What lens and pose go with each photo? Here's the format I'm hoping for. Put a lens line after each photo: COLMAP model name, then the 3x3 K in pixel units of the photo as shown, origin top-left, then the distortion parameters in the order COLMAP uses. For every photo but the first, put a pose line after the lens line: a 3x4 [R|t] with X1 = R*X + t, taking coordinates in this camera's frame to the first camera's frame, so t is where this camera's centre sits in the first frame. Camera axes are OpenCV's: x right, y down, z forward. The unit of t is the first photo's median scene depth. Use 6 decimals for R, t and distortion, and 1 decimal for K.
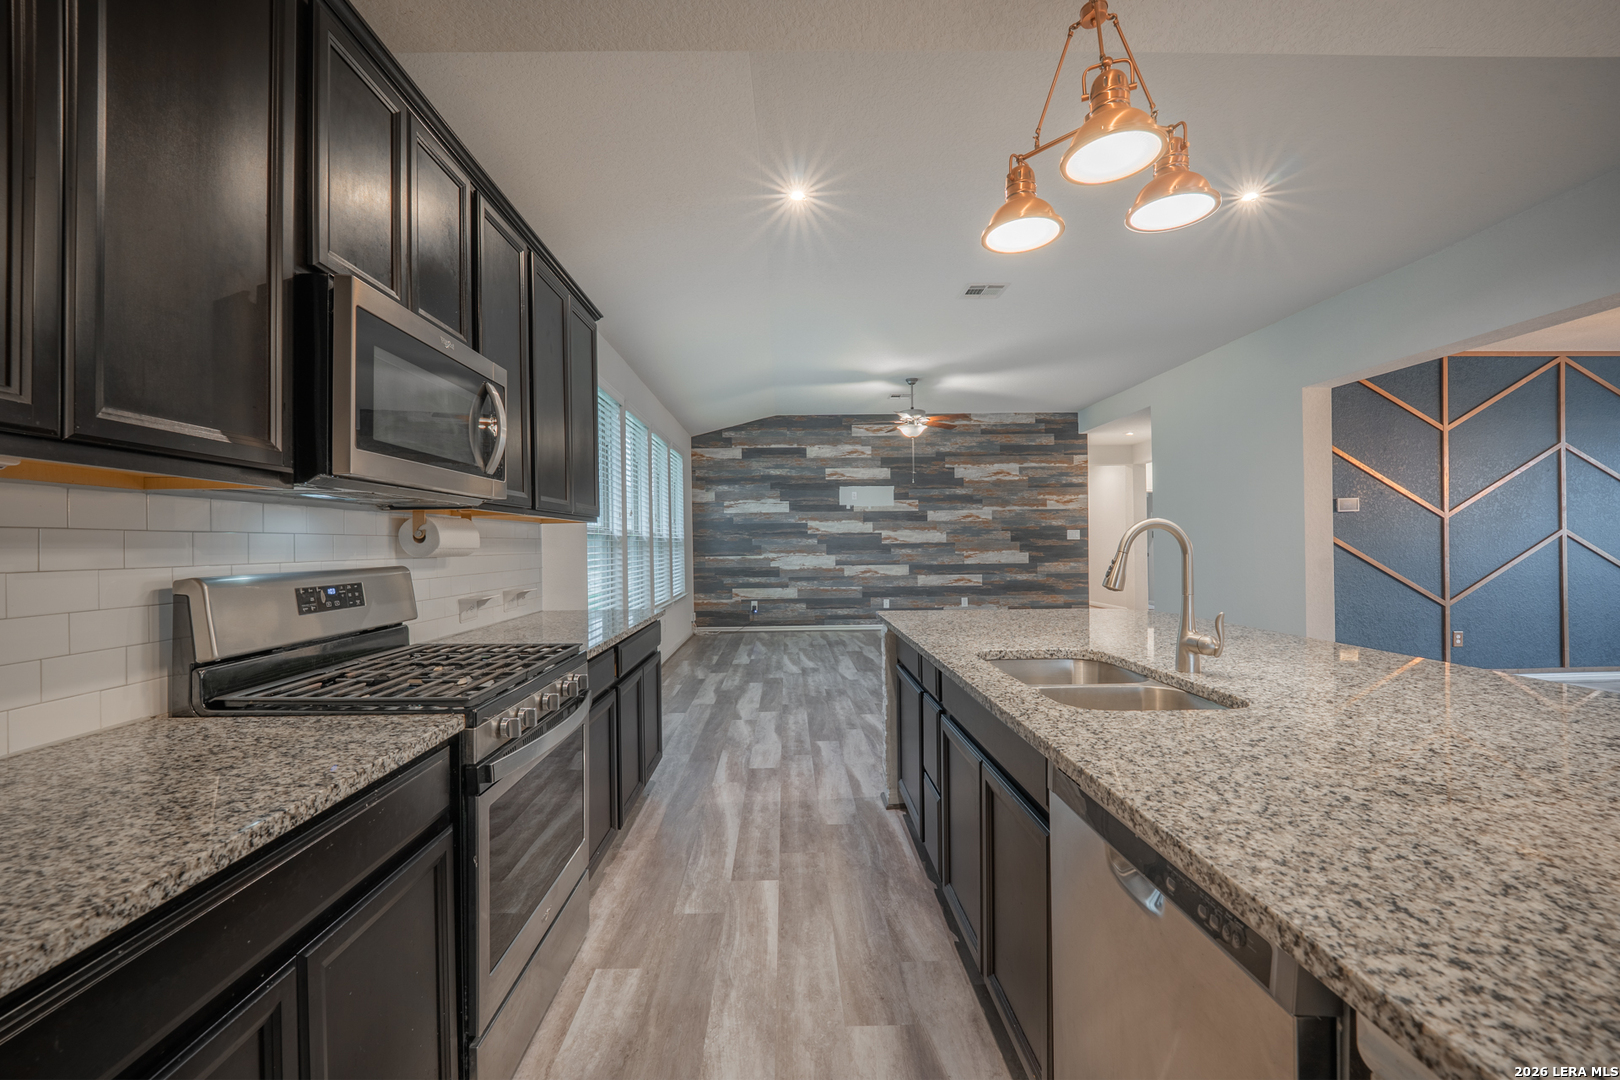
lens RADIAL K [[655.9, 0, 789.2], [0, 655.9, 543.0], [0, 0, 1]] dist [-0.008066, -0.004100]
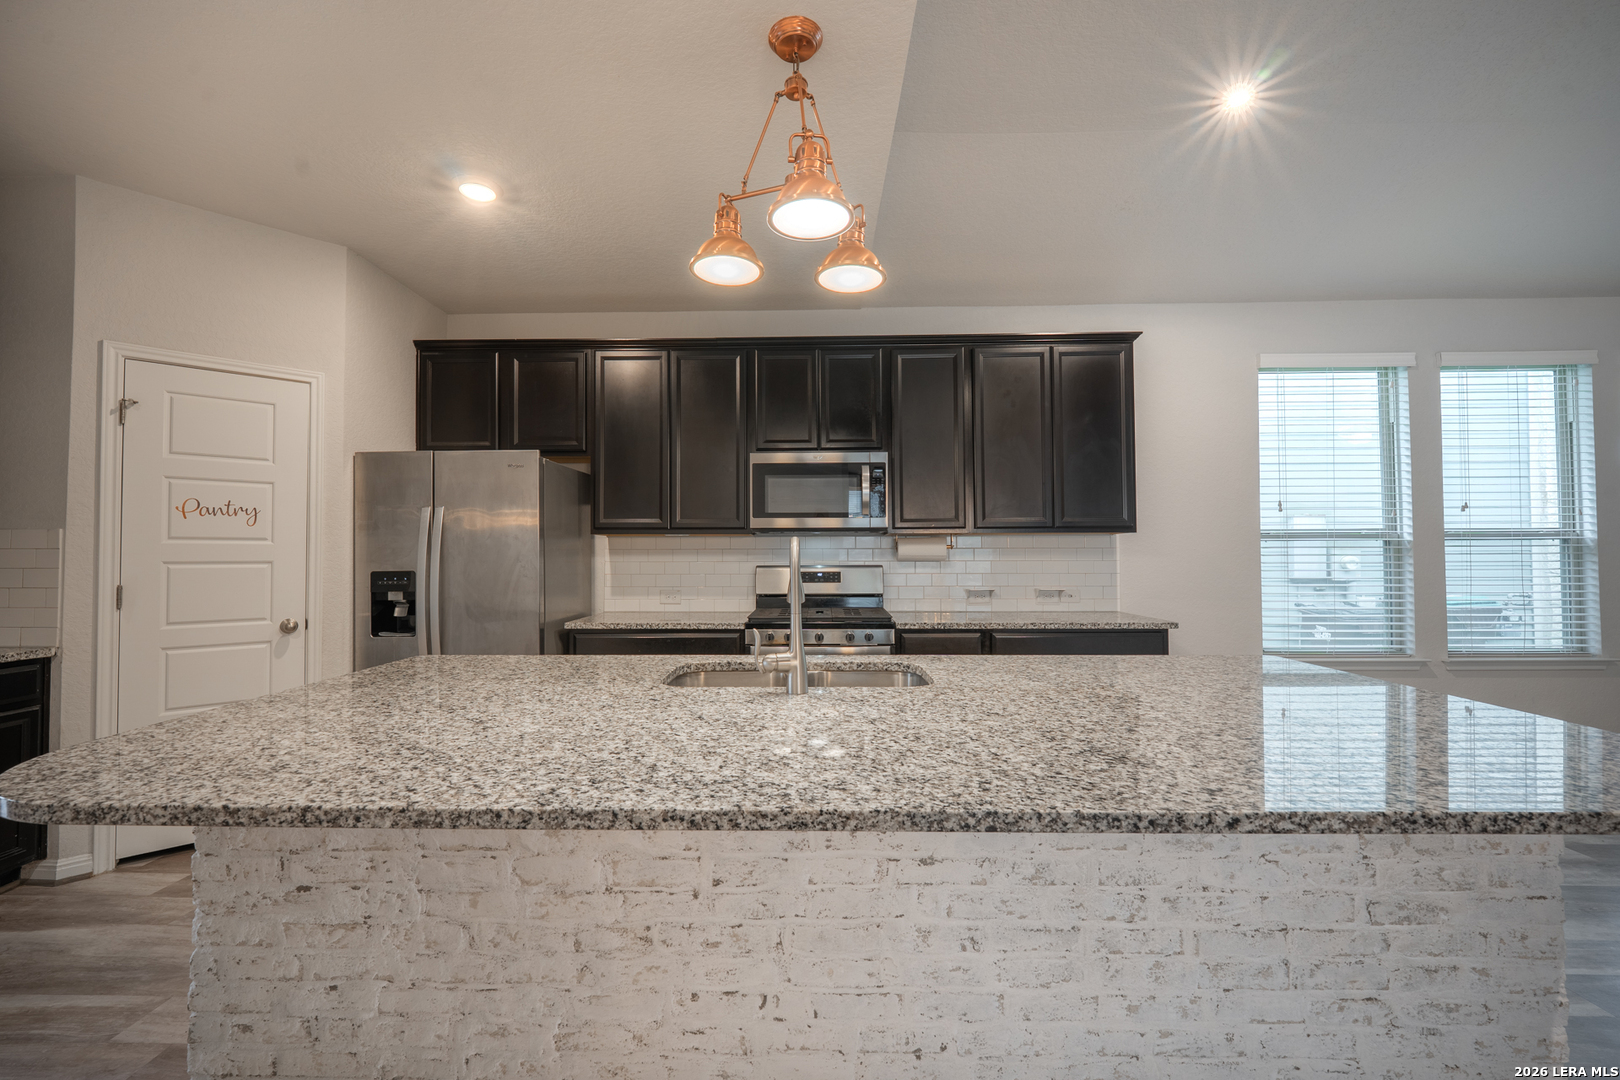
lens RADIAL K [[648.3, 0, 805.9], [0, 648.3, 542.0], [0, 0, 1]] dist [-0.000029, -0.003770]
pose [[-0.026534, -0.008071, -0.999615, 0.284483], [0.005673, 0.999950, -0.008224, -0.003652], [0.999632, -0.005889, -0.026486, 0.189239]]
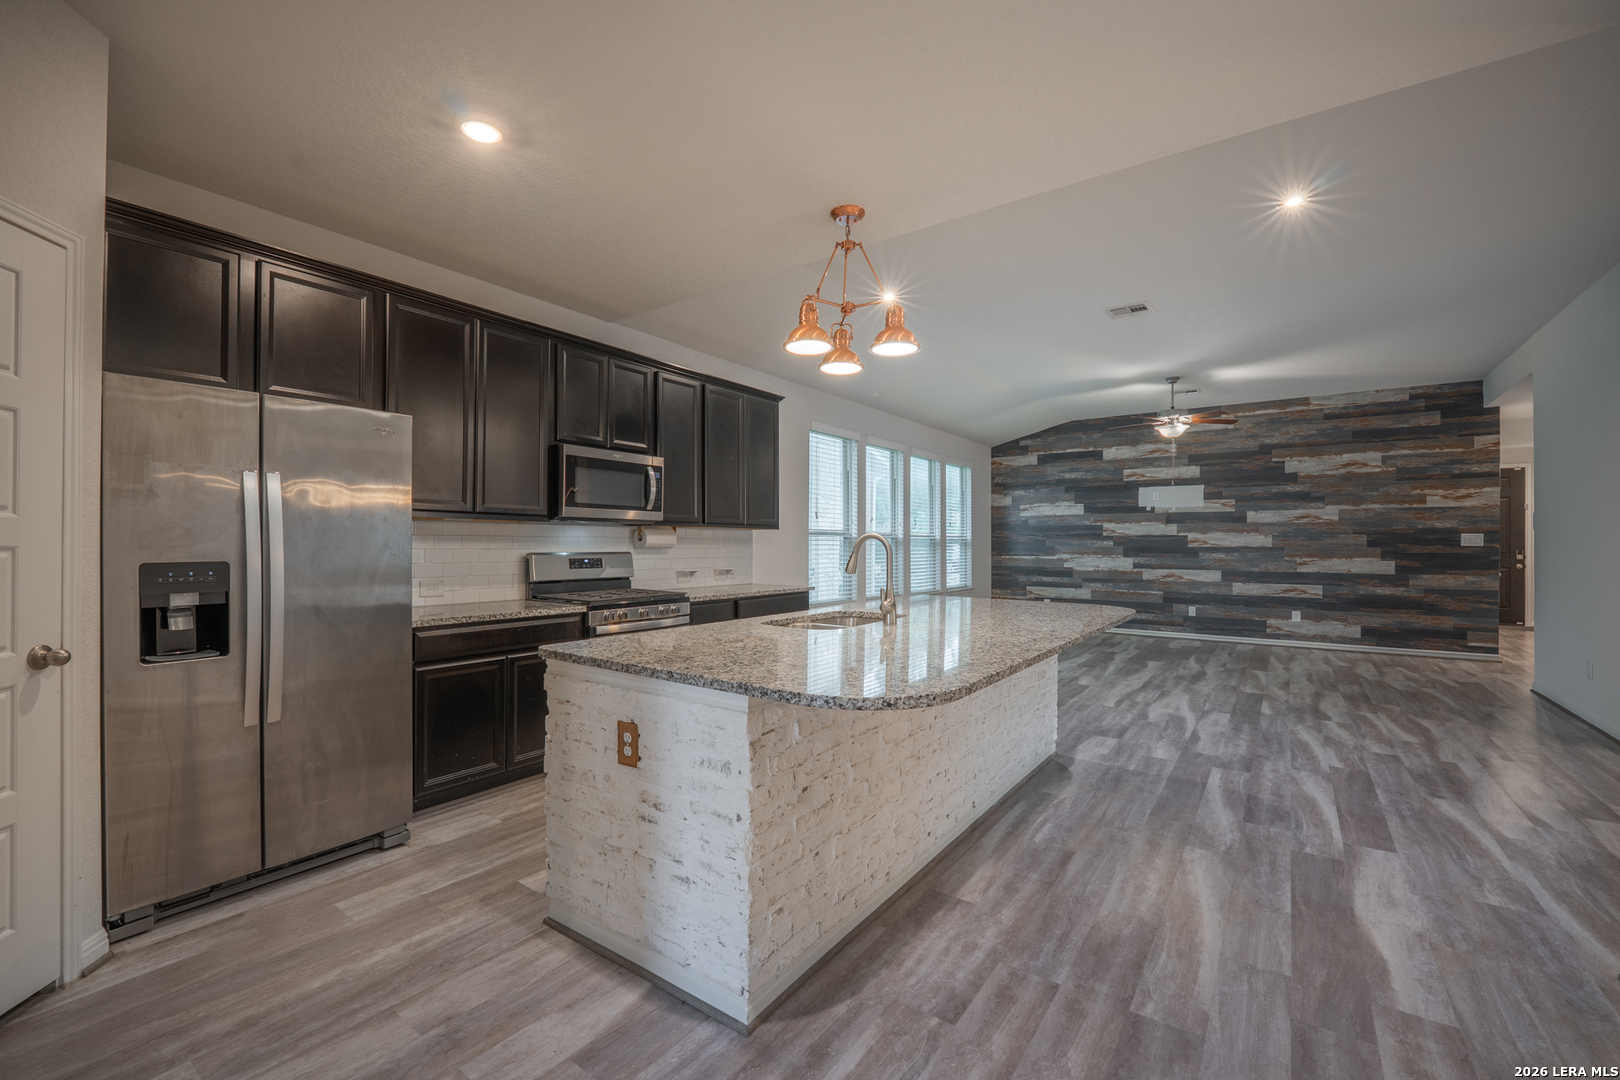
lens RADIAL K [[655.9, 0, 789.2], [0, 655.9, 543.0], [0, 0, 1]] dist [-0.008066, -0.004100]
pose [[0.794355, 0.014789, -0.607274, 0.257295], [-0.013275, 0.999887, 0.006985, -0.003573], [0.607309, 0.002513, 0.794462, -0.089126]]
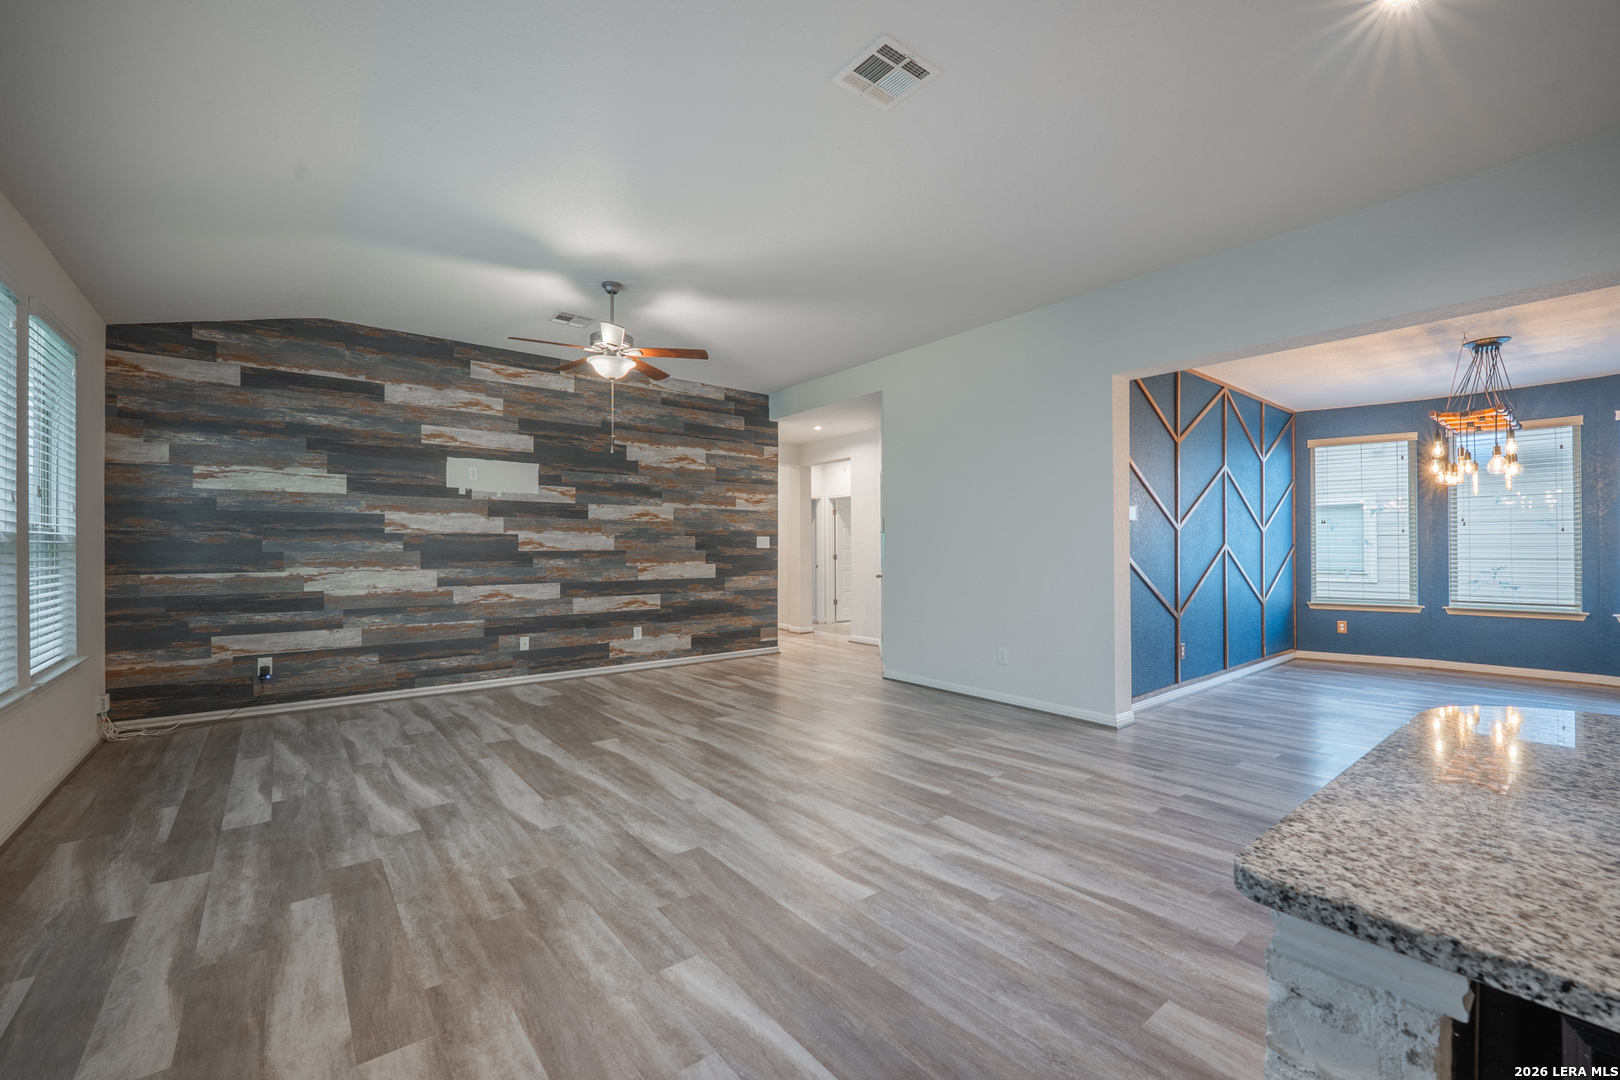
lens RADIAL K [[658.2, 0, 795.8], [0, 658.2, 543.1], [0, 0, 1]] dist [-0.010117, -0.000589]
pose [[0.789219, 0.015890, 0.613907, -0.040787], [-0.008371, 0.999851, -0.015119, 0.000510], [-0.614055, 0.006793, 0.789234, 0.321887]]
